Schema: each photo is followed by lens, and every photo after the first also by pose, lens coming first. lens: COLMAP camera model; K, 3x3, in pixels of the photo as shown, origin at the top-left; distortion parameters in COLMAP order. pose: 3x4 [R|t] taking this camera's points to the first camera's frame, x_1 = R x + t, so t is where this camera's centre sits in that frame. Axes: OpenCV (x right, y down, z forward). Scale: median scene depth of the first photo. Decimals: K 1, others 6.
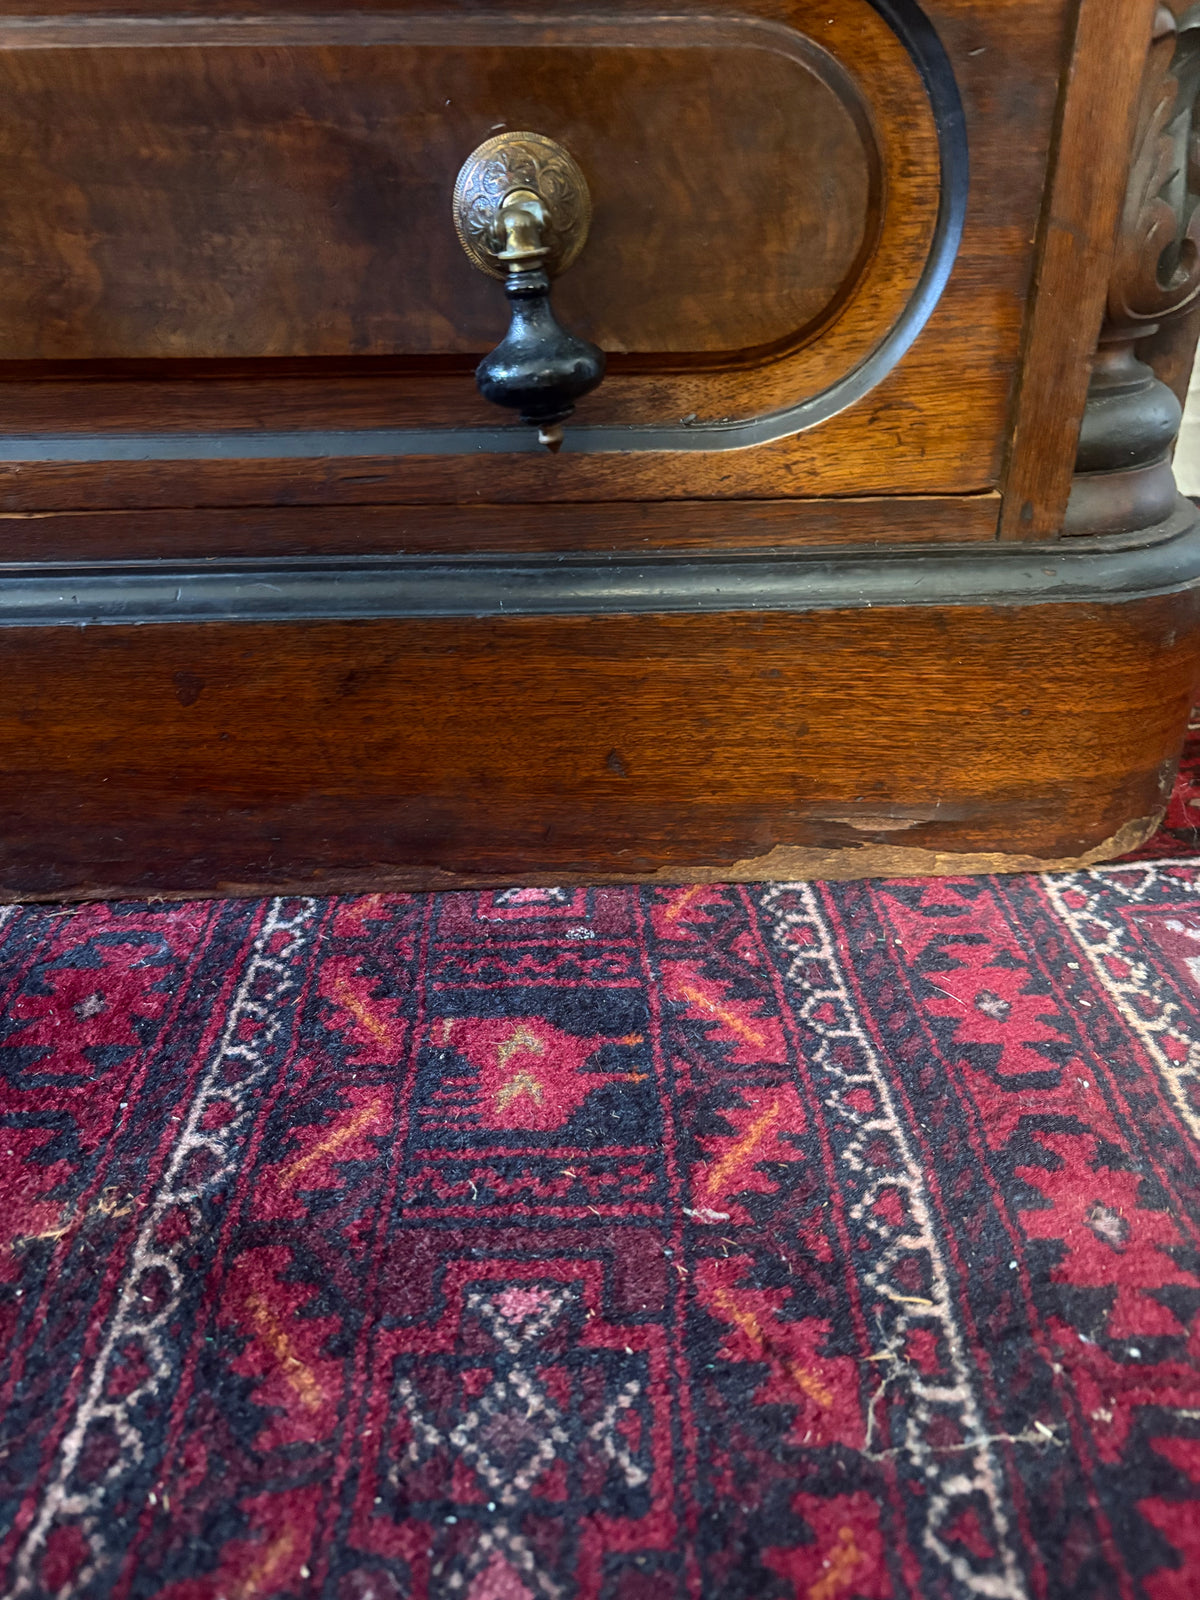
lens RADIAL K [[1225.4, 0, 596.9], [0, 1225.4, 807.8], [0, 0, 1]] dist [0.038186, -0.082875]
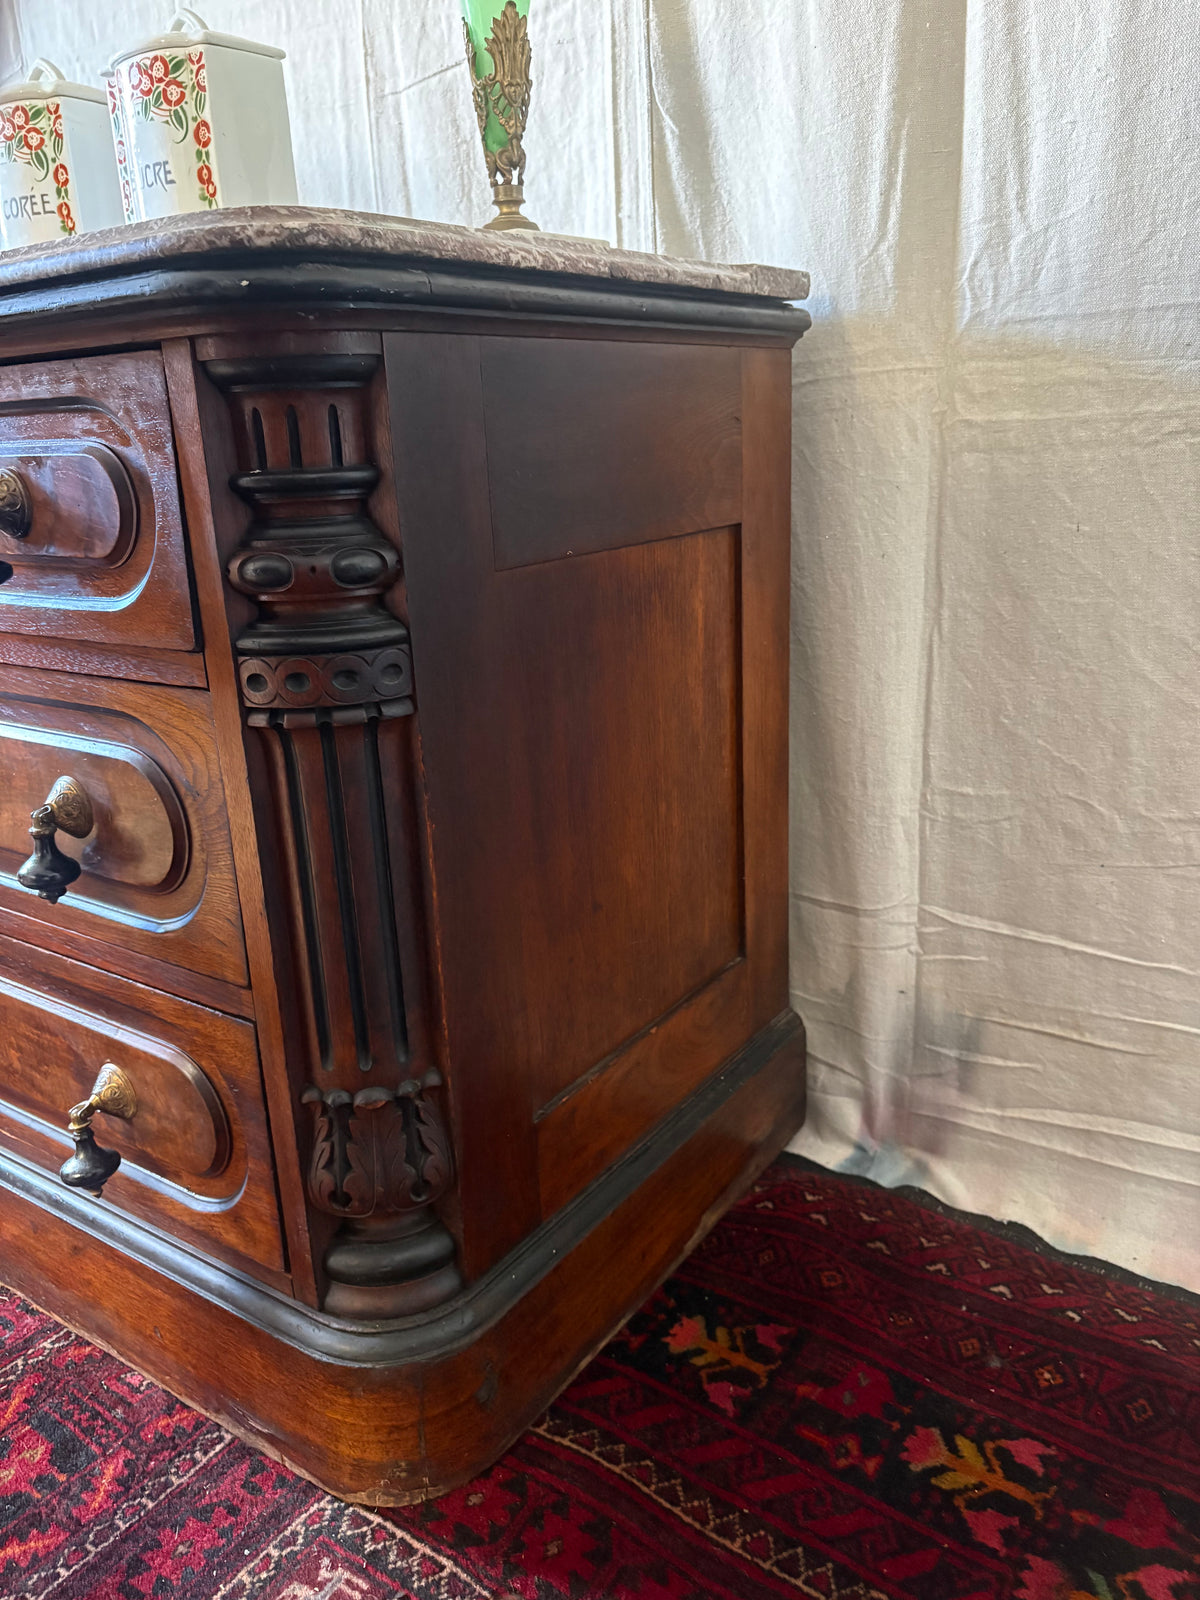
lens RADIAL K [[1214.0, 0, 600.0], [0, 1214.0, 800.0], [0, 0, 1]] dist [0.051559, -0.066571]
pose [[0.791468, 0.152579, -0.591859, 1.724409], [-0.263145, 0.959064, -0.104650, -0.895444], [0.551664, 0.238572, 0.799219, -0.425133]]
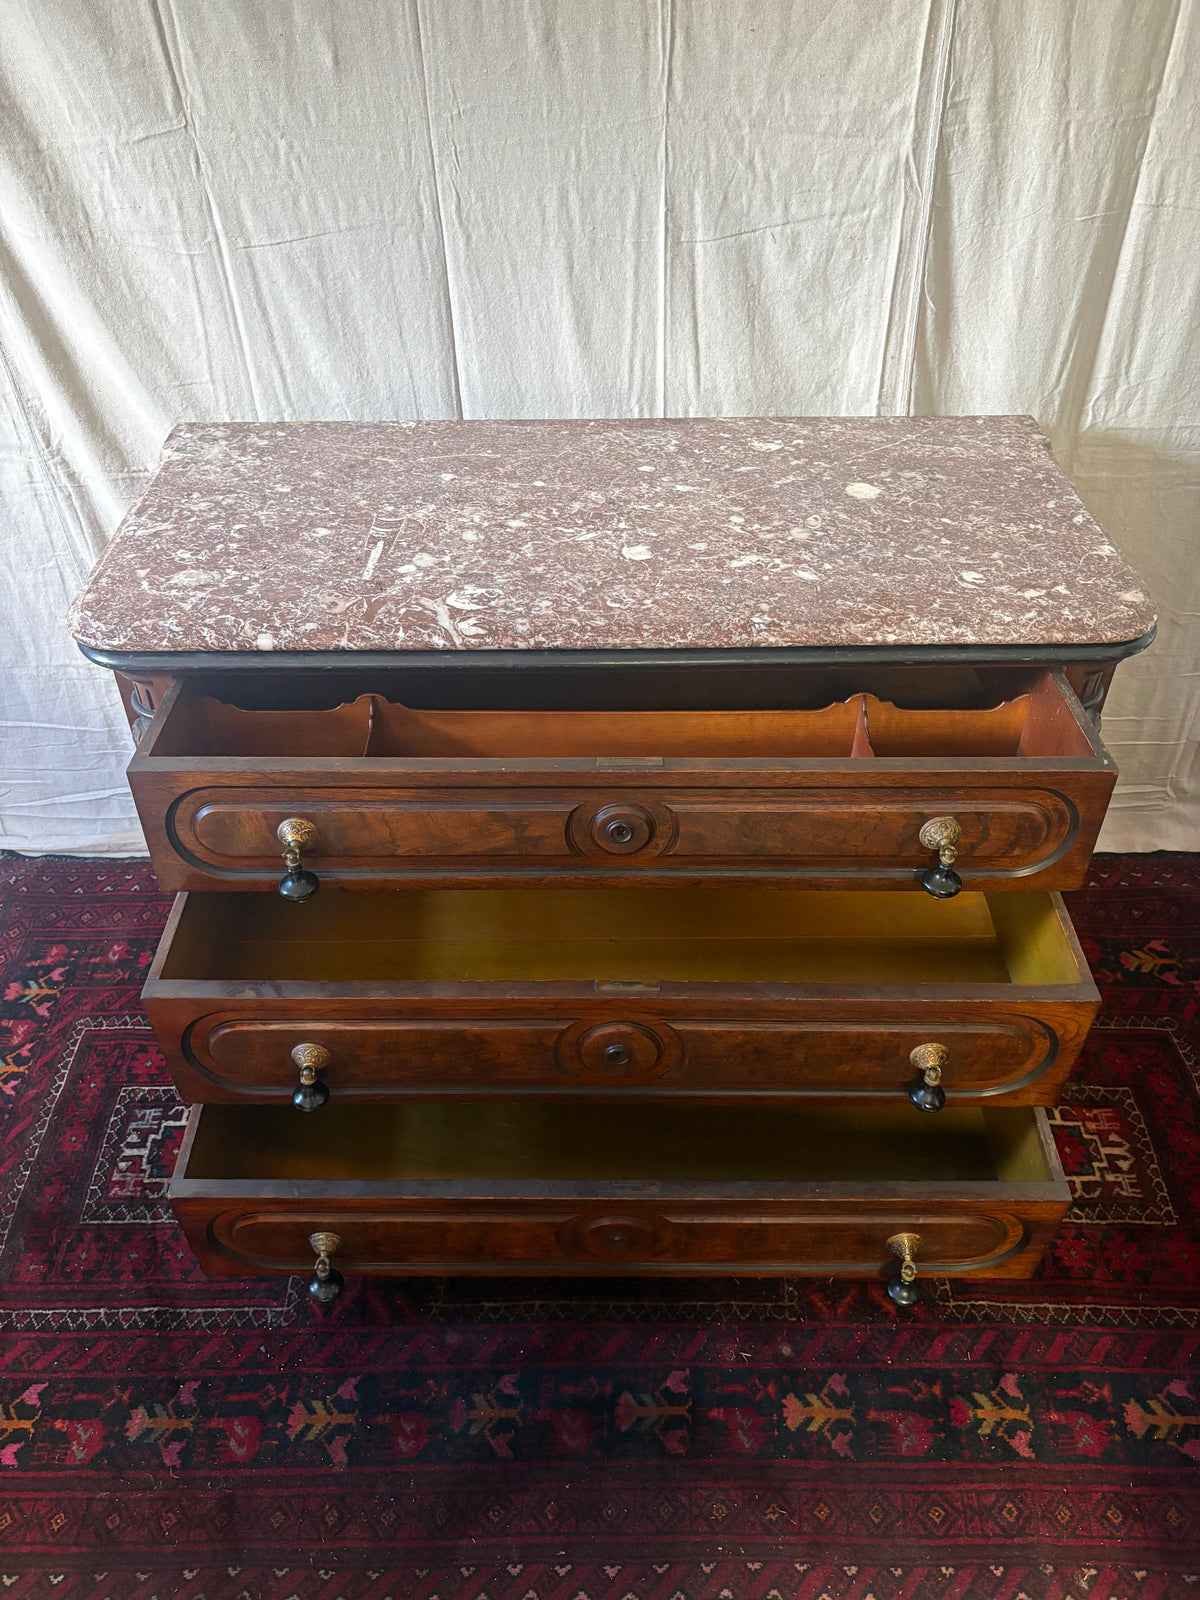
lens RADIAL K [[1203.0, 0, 594.0], [0, 1203.0, 805.1], [0, 0, 1]] dist [0.063947, -0.080314]
pose [[0.999500, 0.022560, -0.022169, -0.807430], [-0.018175, 0.983279, 0.181197, -1.629246], [0.025886, -0.180704, 0.983197, -2.822569]]
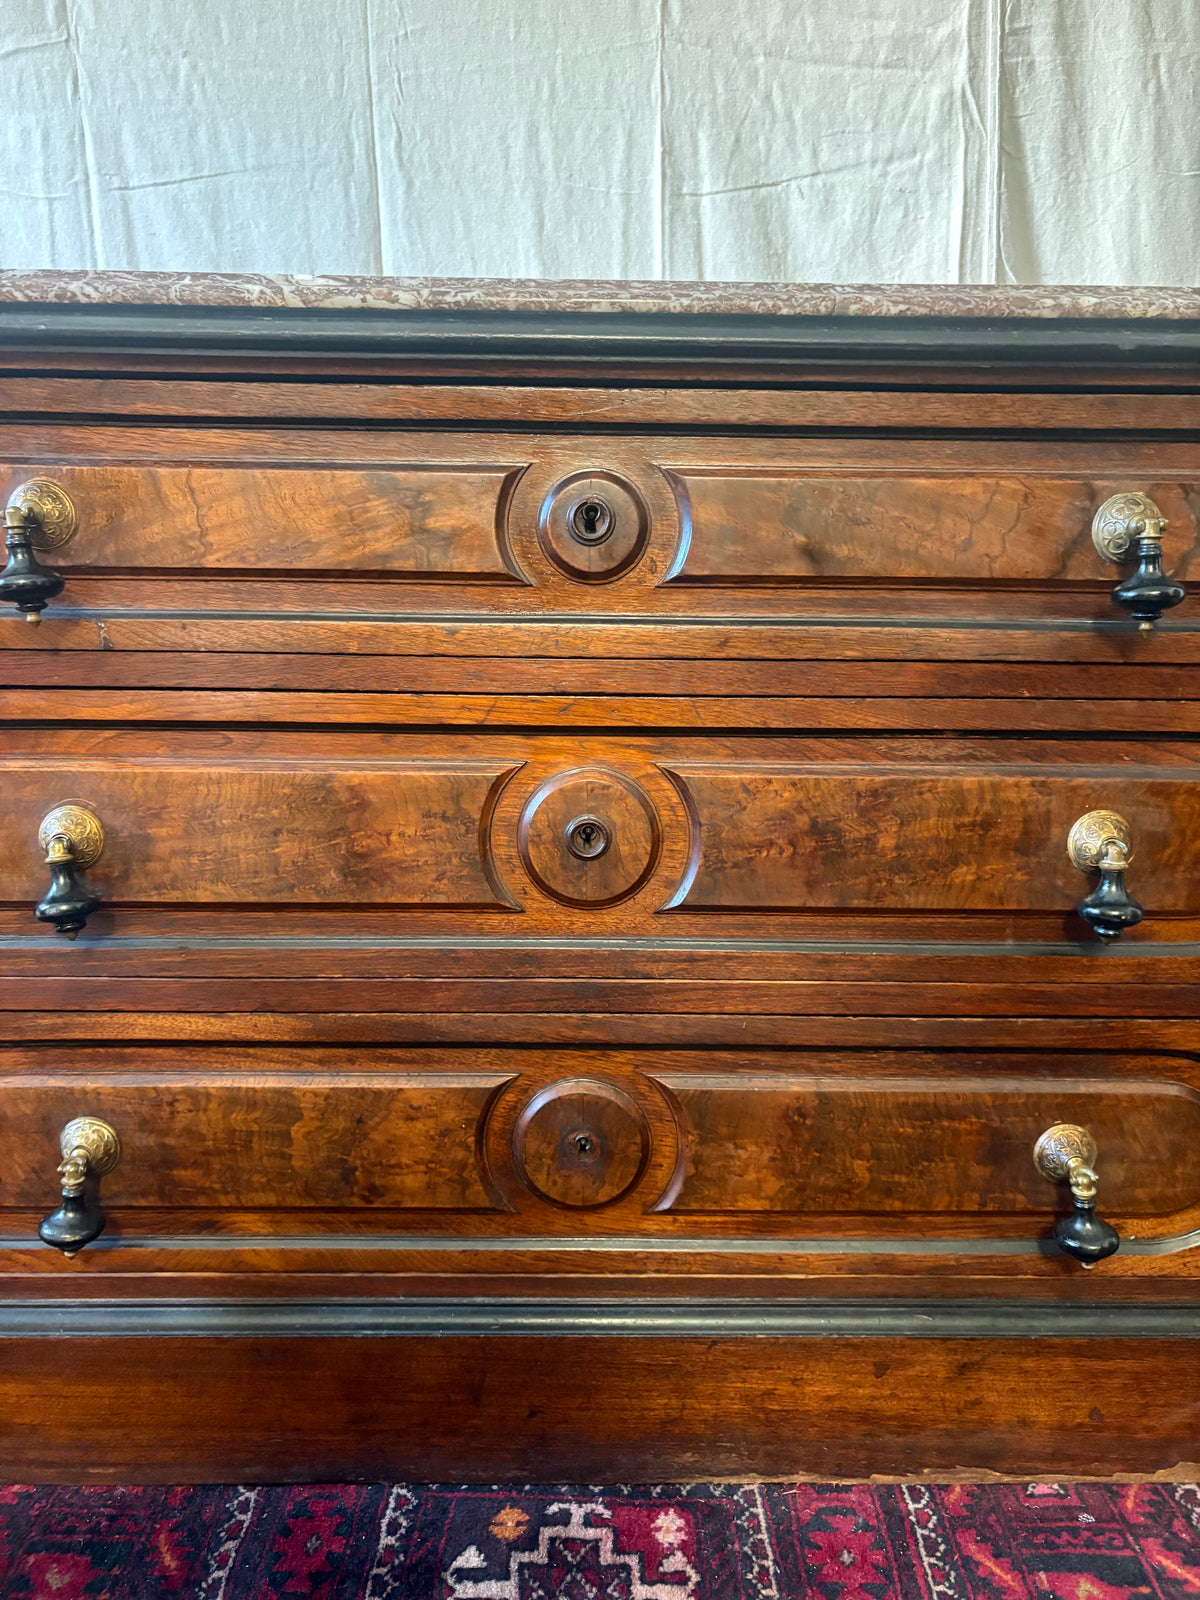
lens RADIAL K [[1214.7, 0, 597.3], [0, 1214.7, 807.2], [0, 0, 1]] dist [0.051659, -0.068650]
pose [[0.999278, 0.022262, -0.030800, -0.741640], [-0.030853, 0.948429, -0.315484, -0.317116], [0.022188, 0.316206, 0.948431, -1.130857]]
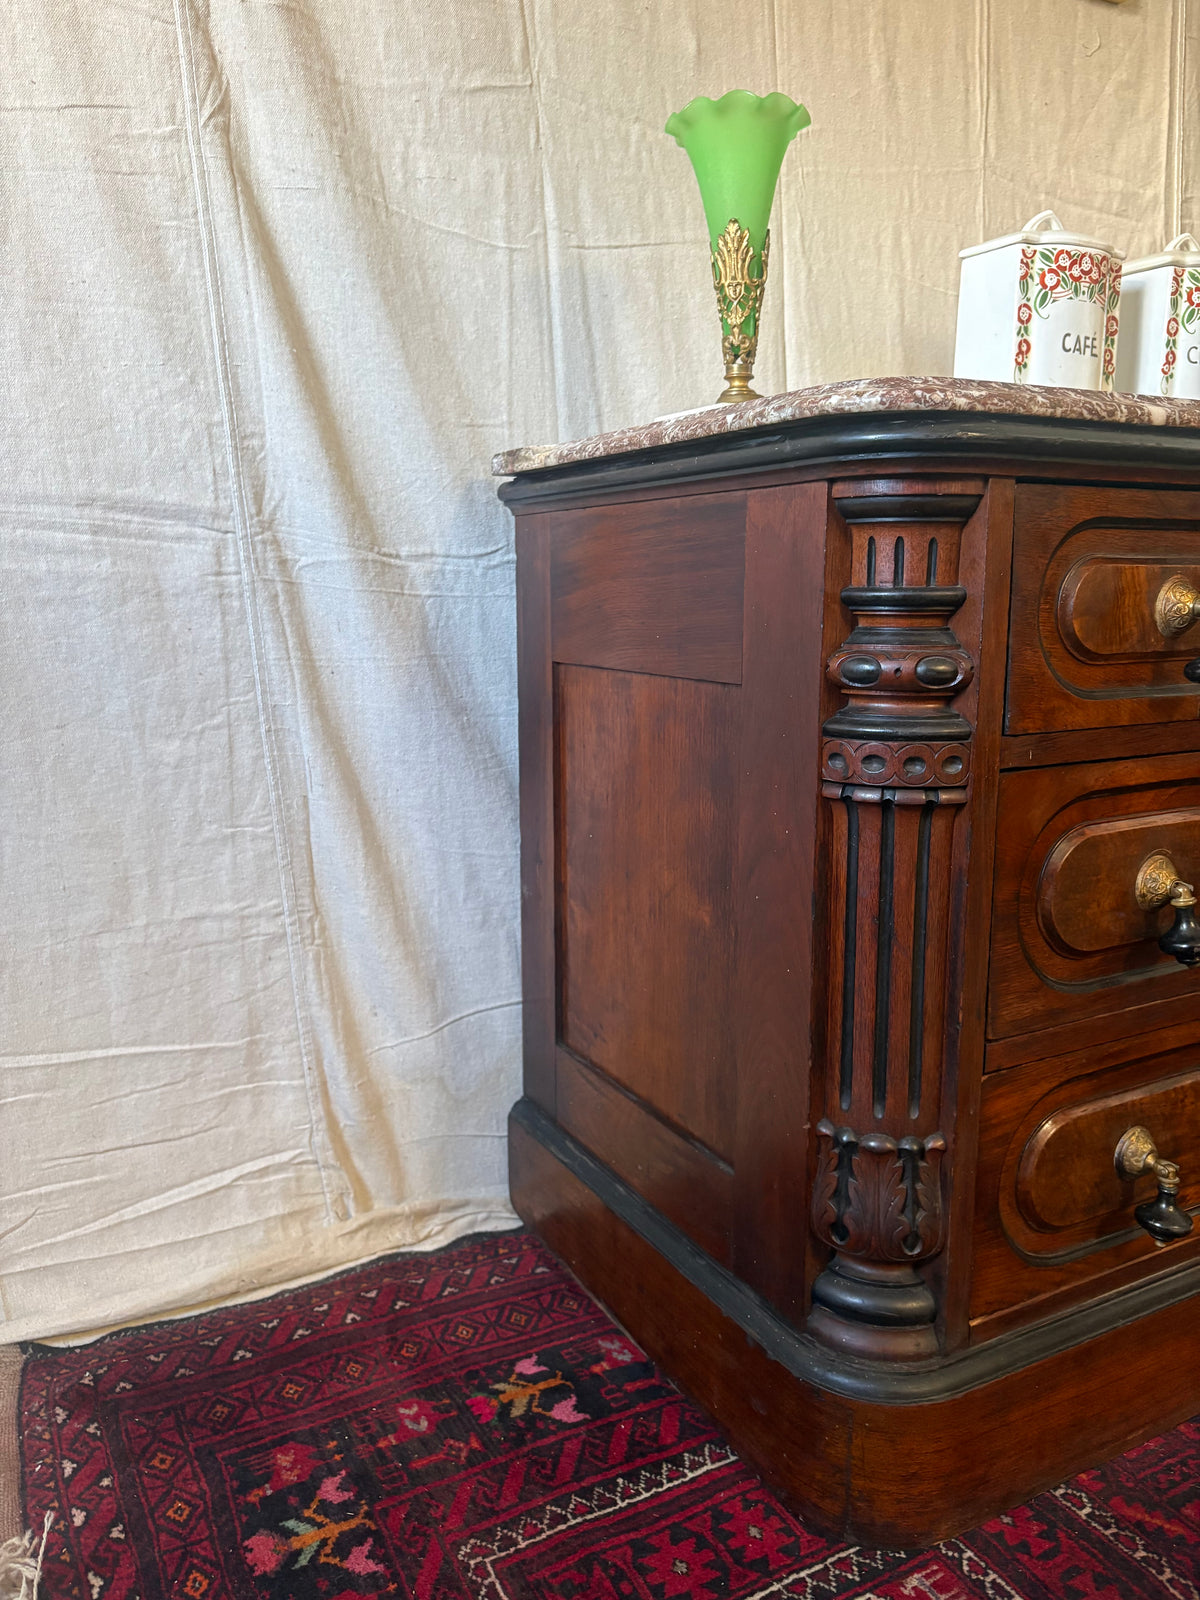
lens RADIAL K [[1219.4, 0, 605.1], [0, 1219.4, 803.7], [0, 0, 1]] dist [0.033616, -0.039314]
pose [[0.900995, -0.077303, 0.426888, -3.298366], [0.211250, 0.937632, -0.276077, -0.568697], [-0.378922, 0.338924, 0.861132, -0.908571]]
